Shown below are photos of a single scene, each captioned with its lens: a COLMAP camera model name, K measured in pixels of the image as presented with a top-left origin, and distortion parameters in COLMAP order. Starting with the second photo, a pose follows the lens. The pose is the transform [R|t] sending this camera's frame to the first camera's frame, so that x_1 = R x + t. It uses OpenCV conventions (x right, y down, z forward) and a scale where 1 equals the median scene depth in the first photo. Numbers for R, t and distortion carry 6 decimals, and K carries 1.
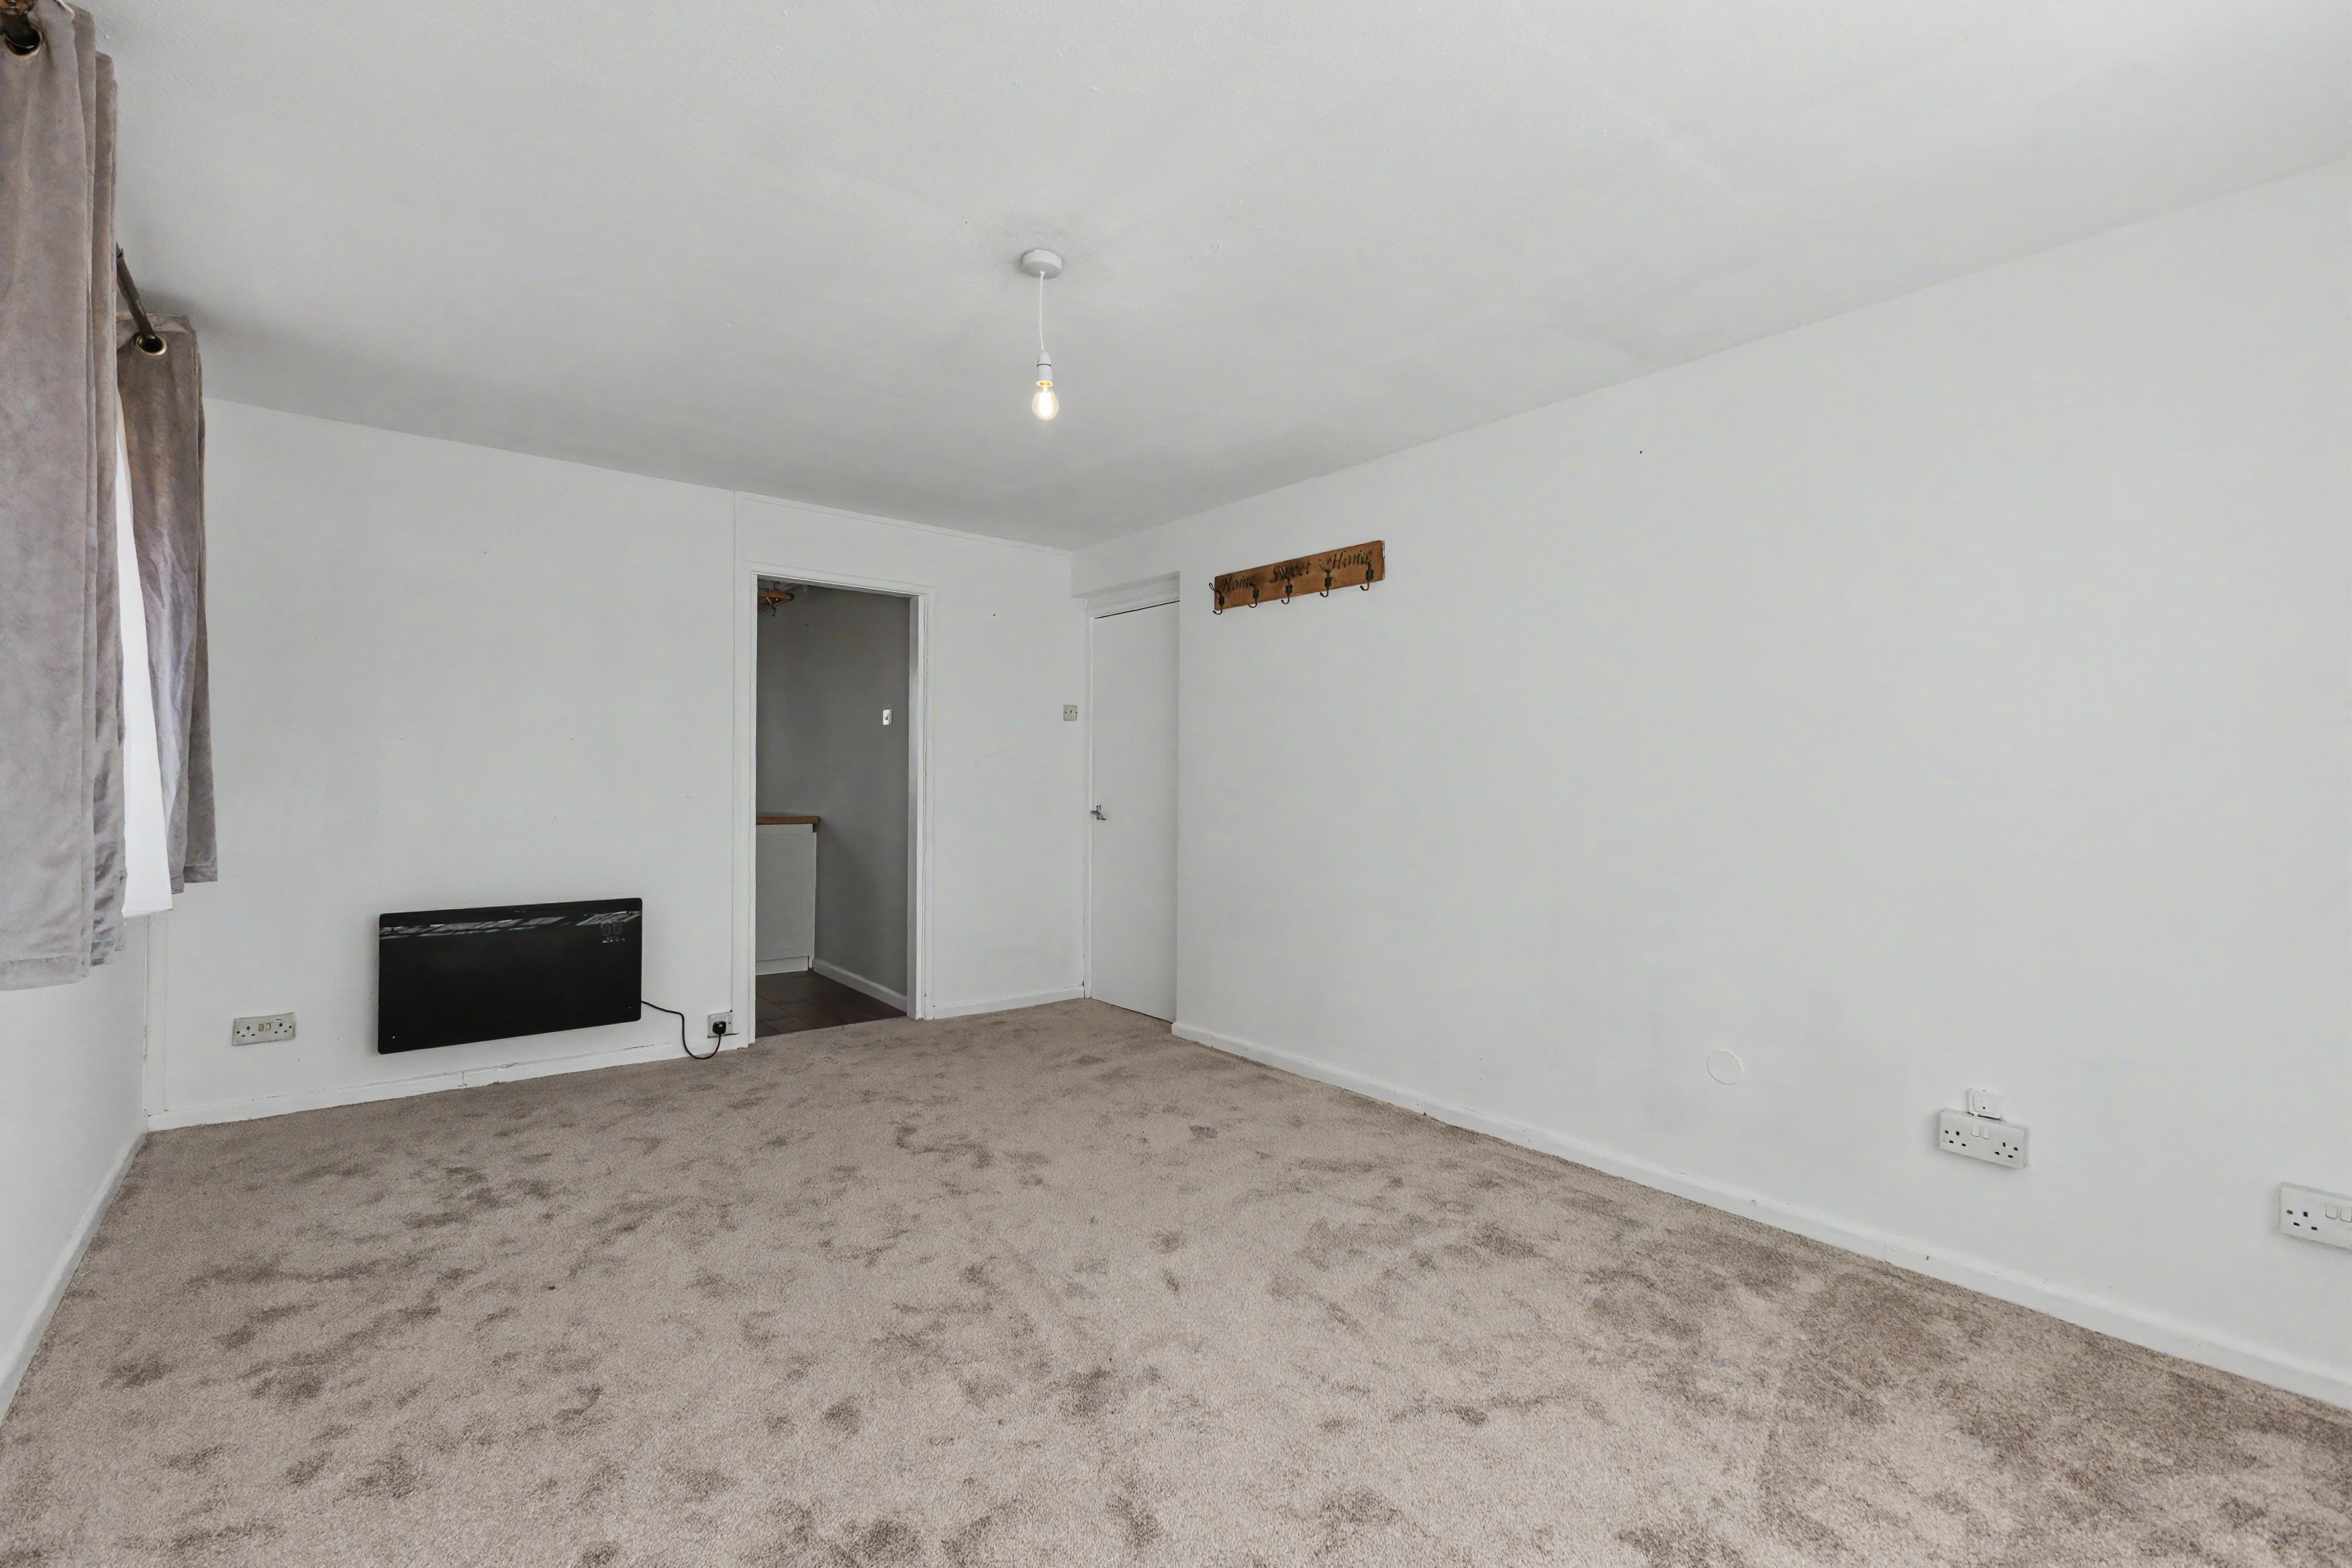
lens RADIAL K [[1014.0, 0, 1172.7], [0, 1014.0, 779.3], [0, 0, 1]] dist [-0.001153, -0.000150]
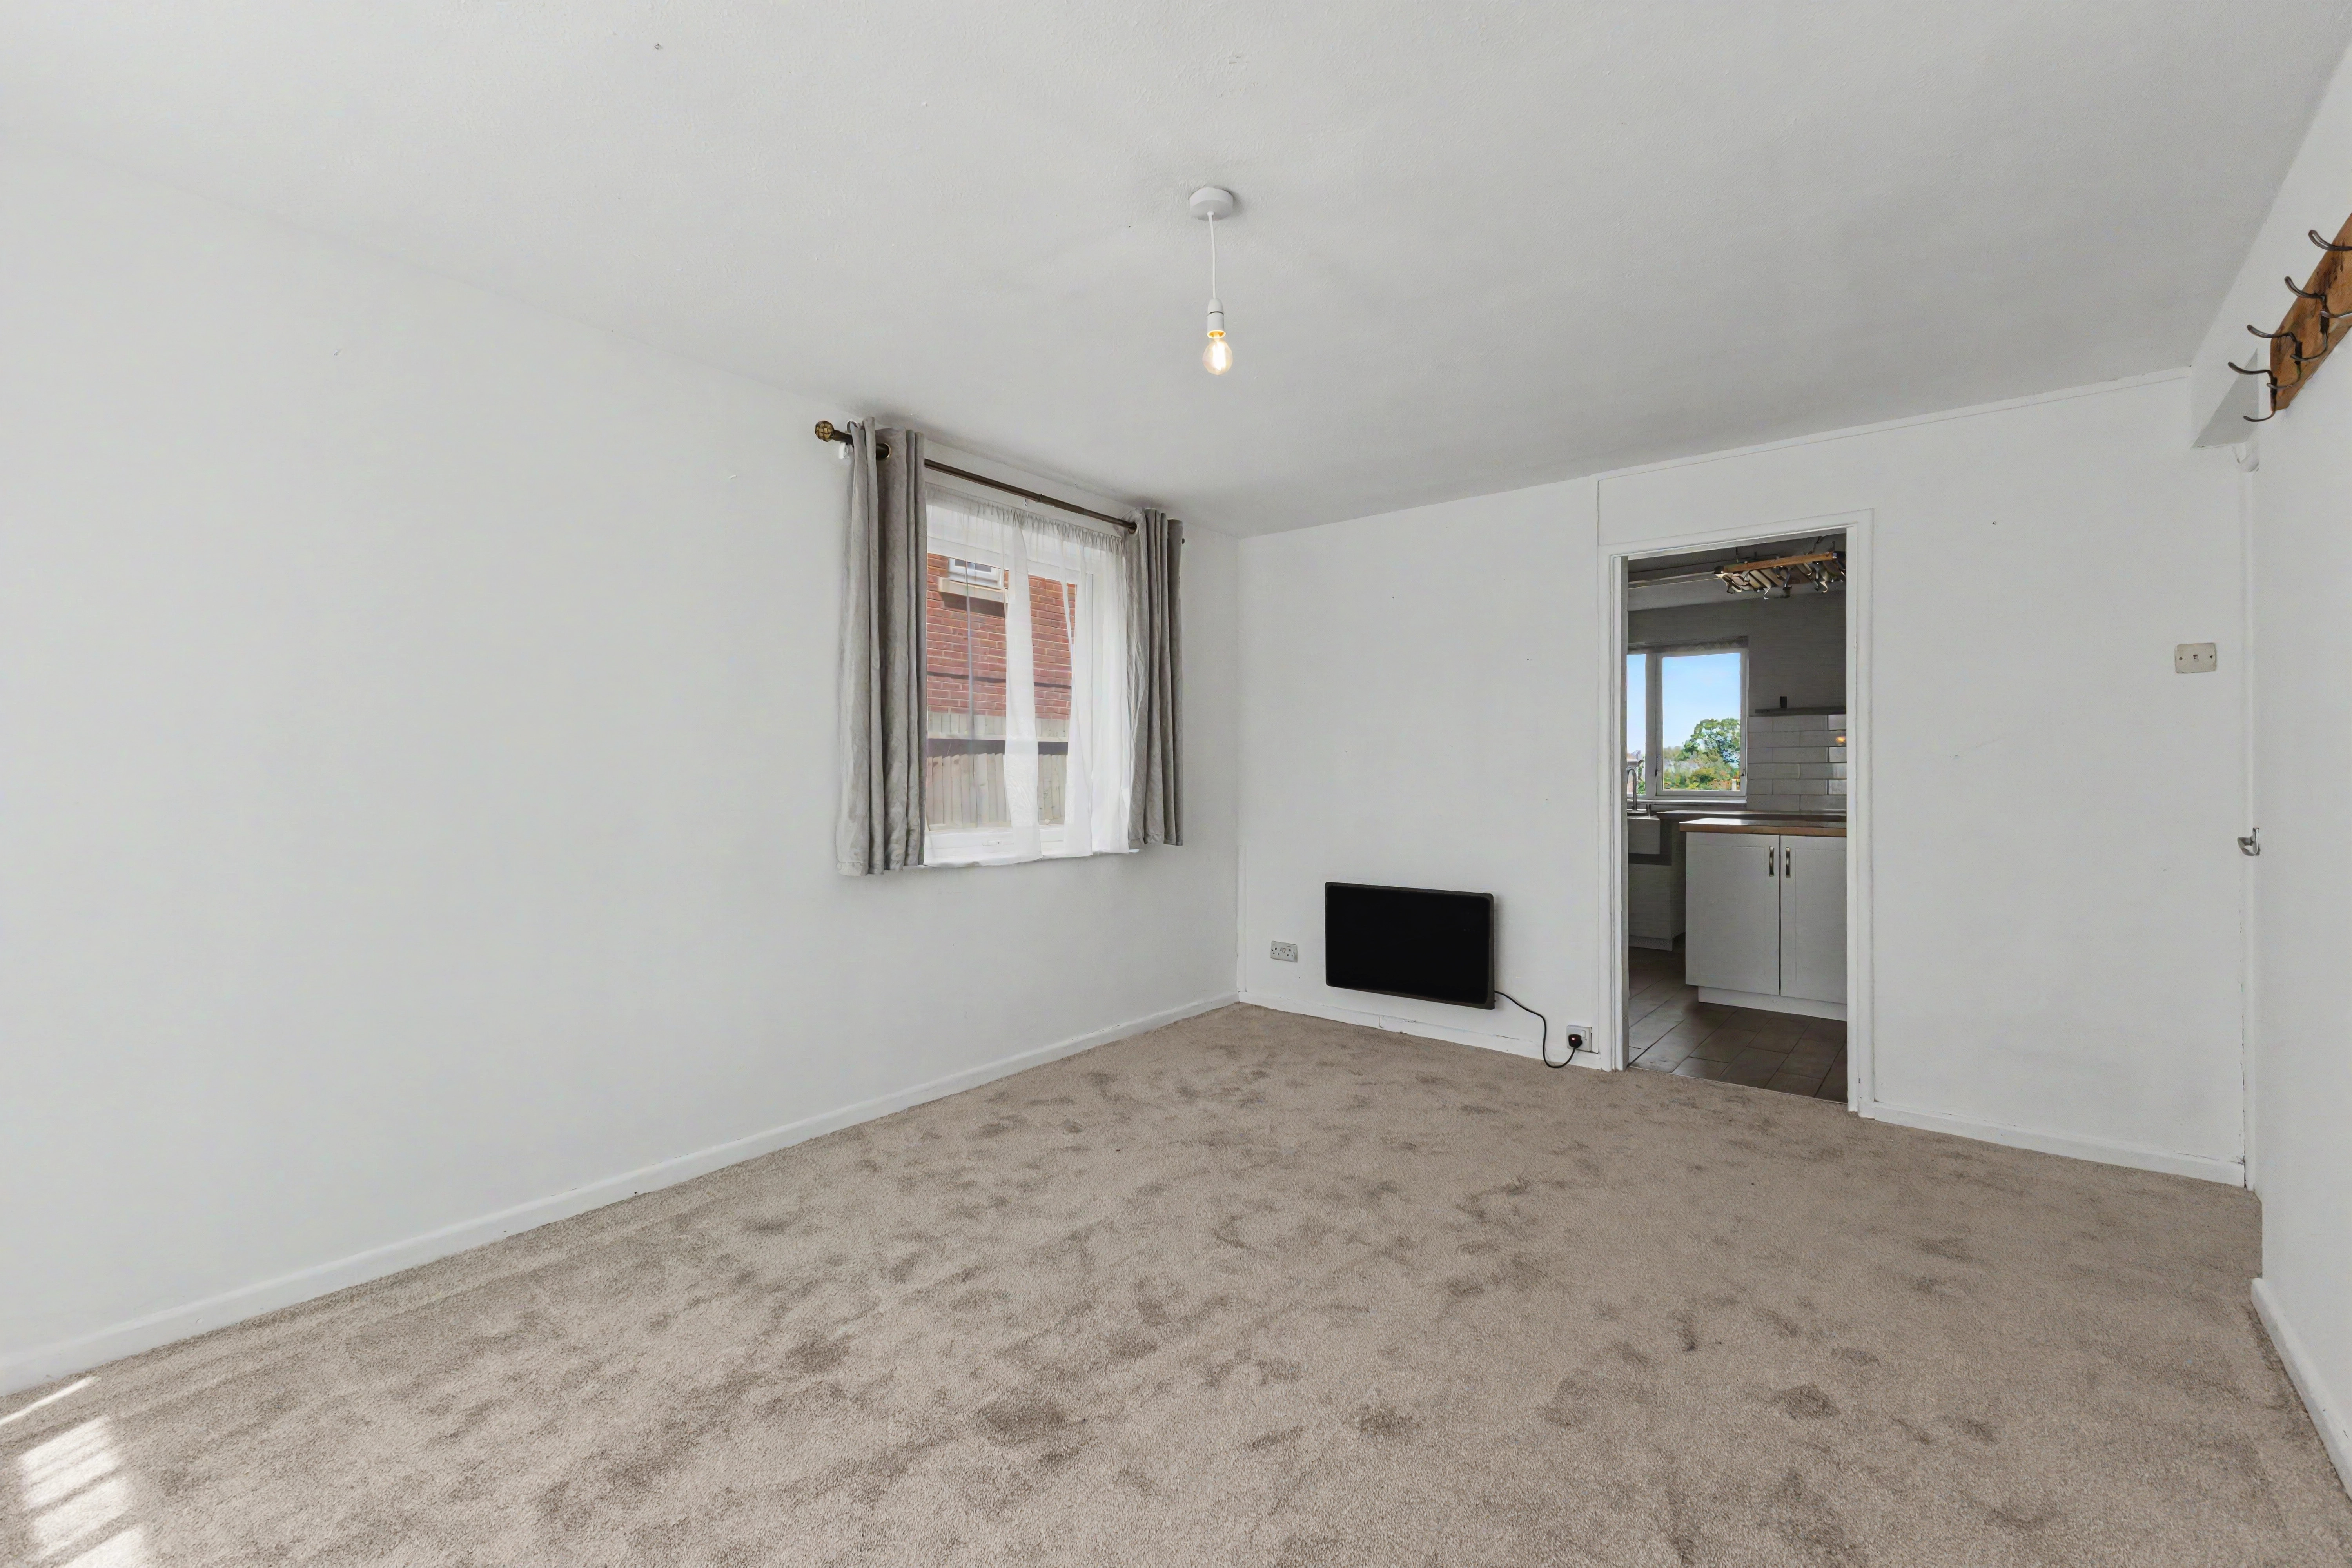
lens RADIAL K [[1007.7, 0, 1179.1], [0, 1007.7, 775.0], [0, 0, 1]] dist [0.011195, -0.004786]
pose [[0.208868, -0.011521, -0.977876, 0.484778], [0.000210, 0.999931, -0.011736, 0.006524], [0.977944, 0.002246, 0.208856, 0.515714]]
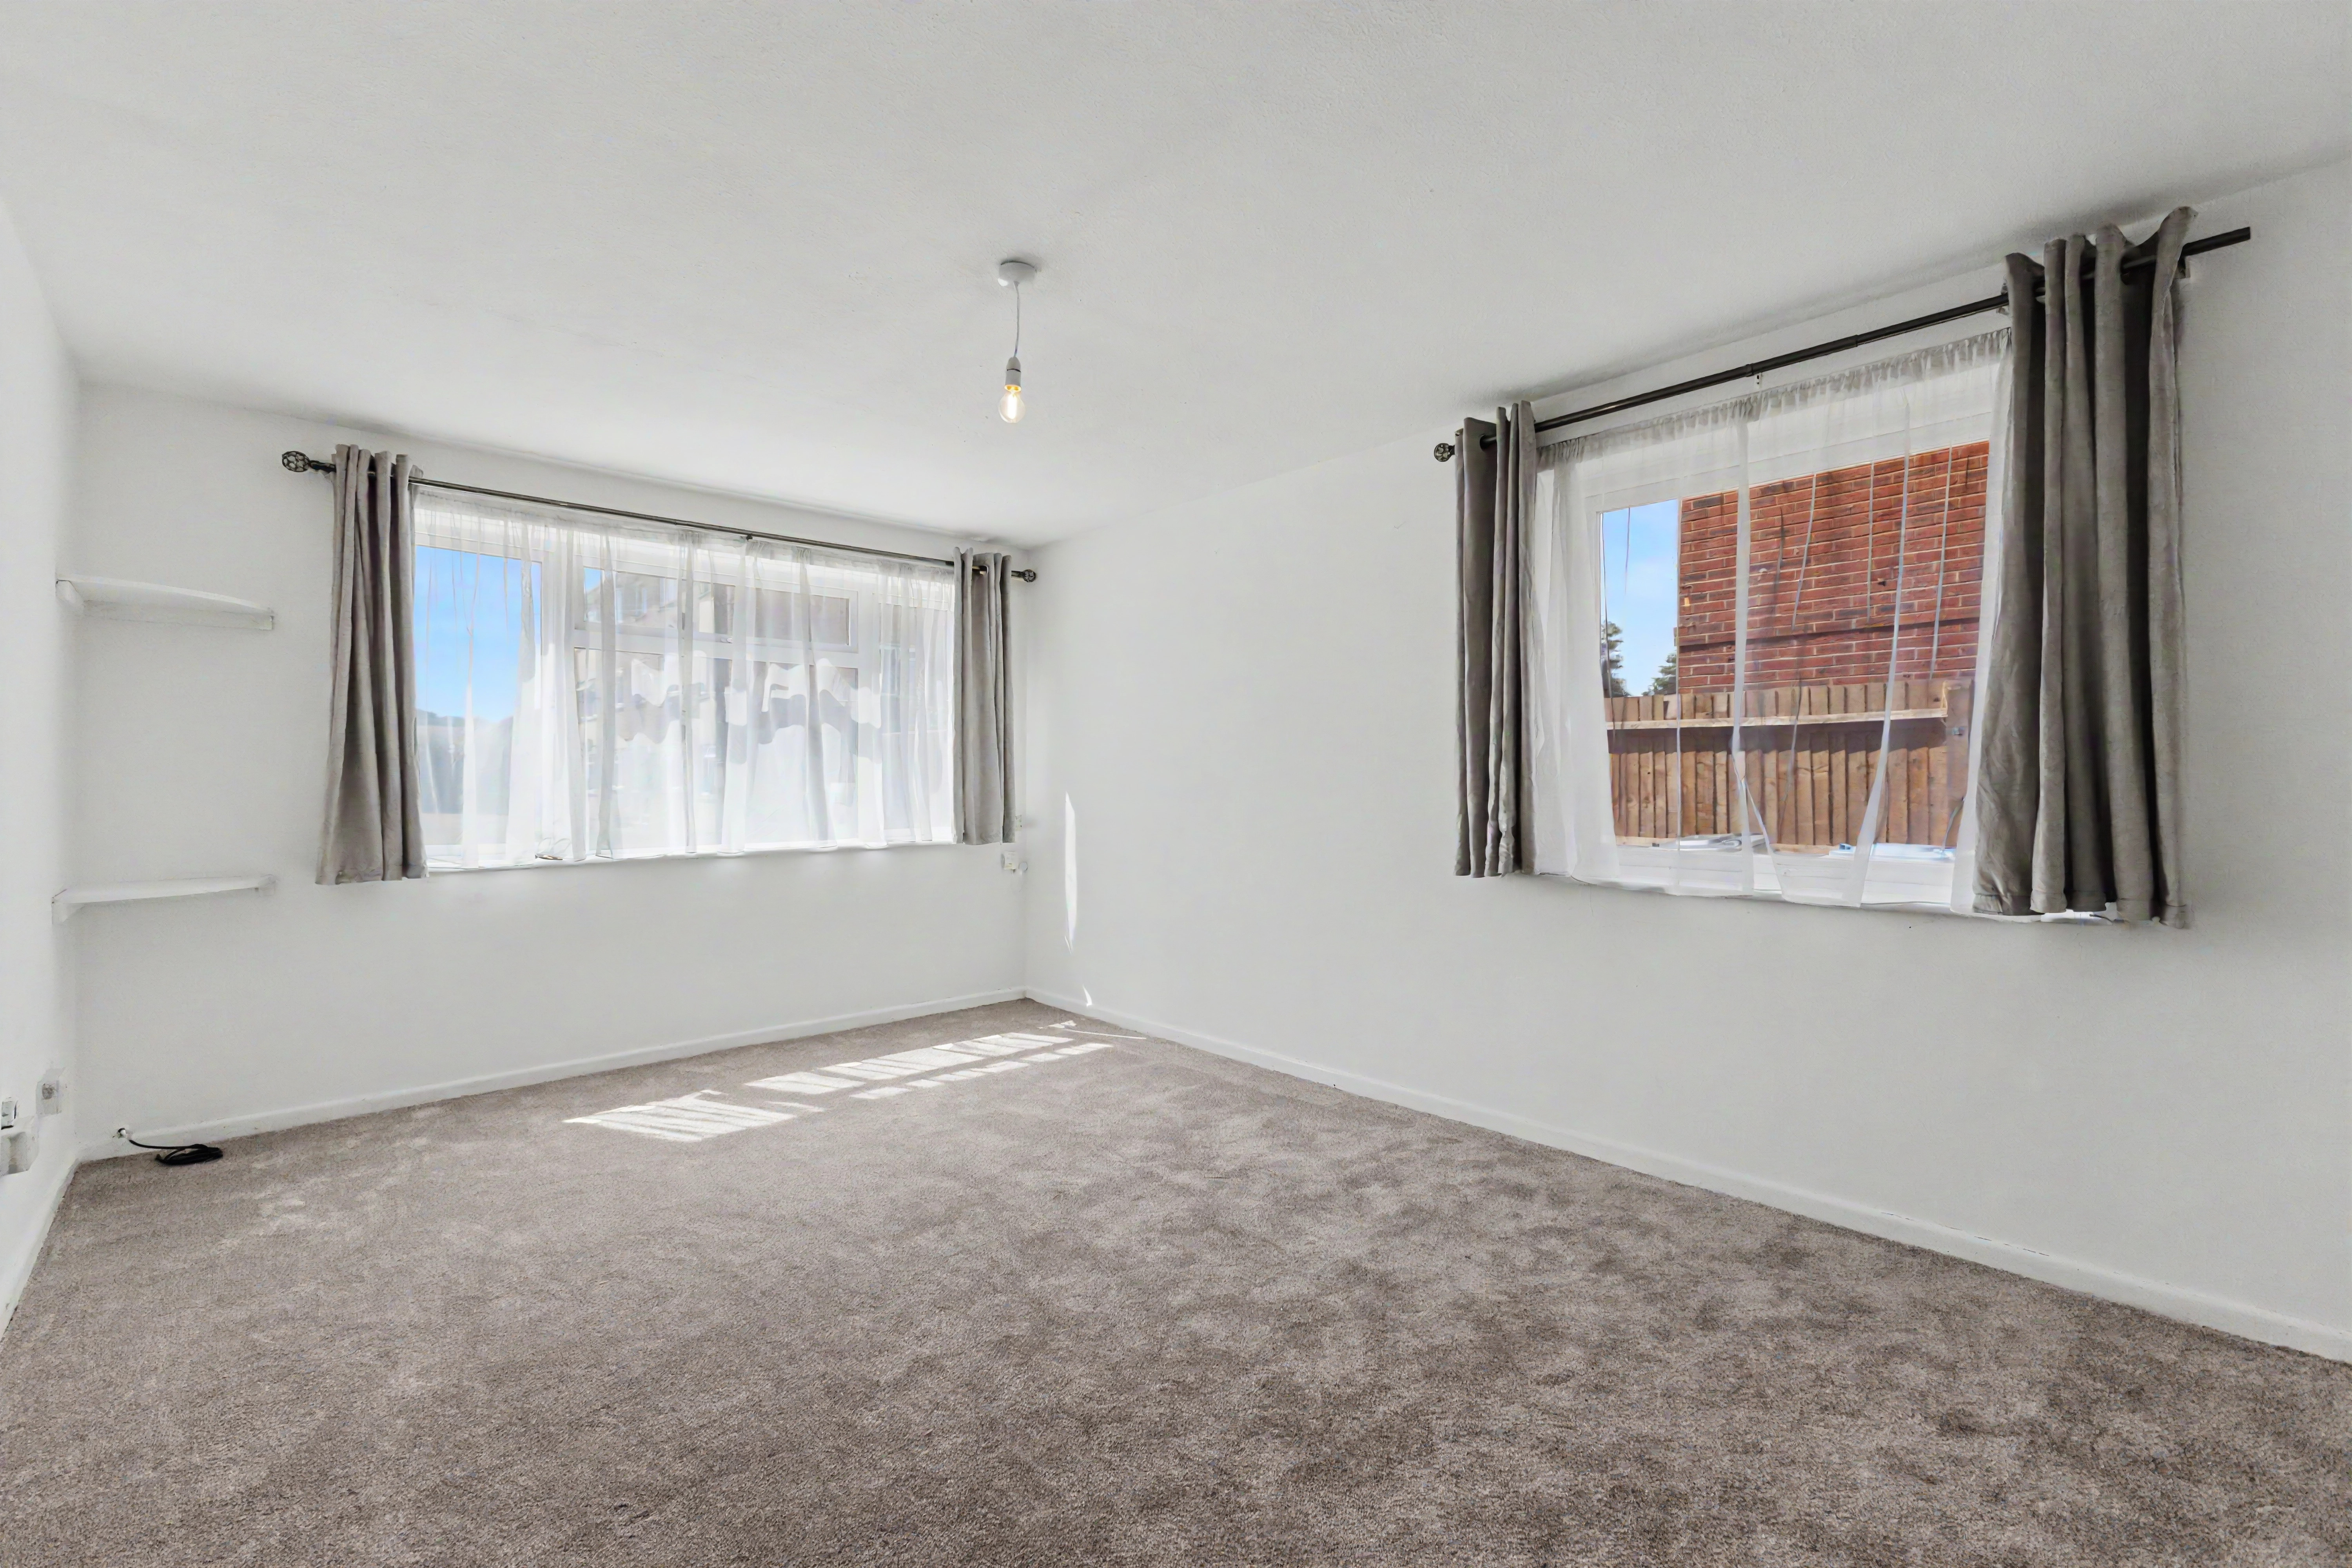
lens RADIAL K [[1007.7, 0, 1179.1], [0, 1007.7, 775.0], [0, 0, 1]] dist [0.011195, -0.004786]
pose [[-0.998805, -0.010536, -0.047722, -0.155363], [-0.010421, 0.999942, -0.002654, -0.000309], [0.047747, -0.002153, -0.998857, 1.319499]]
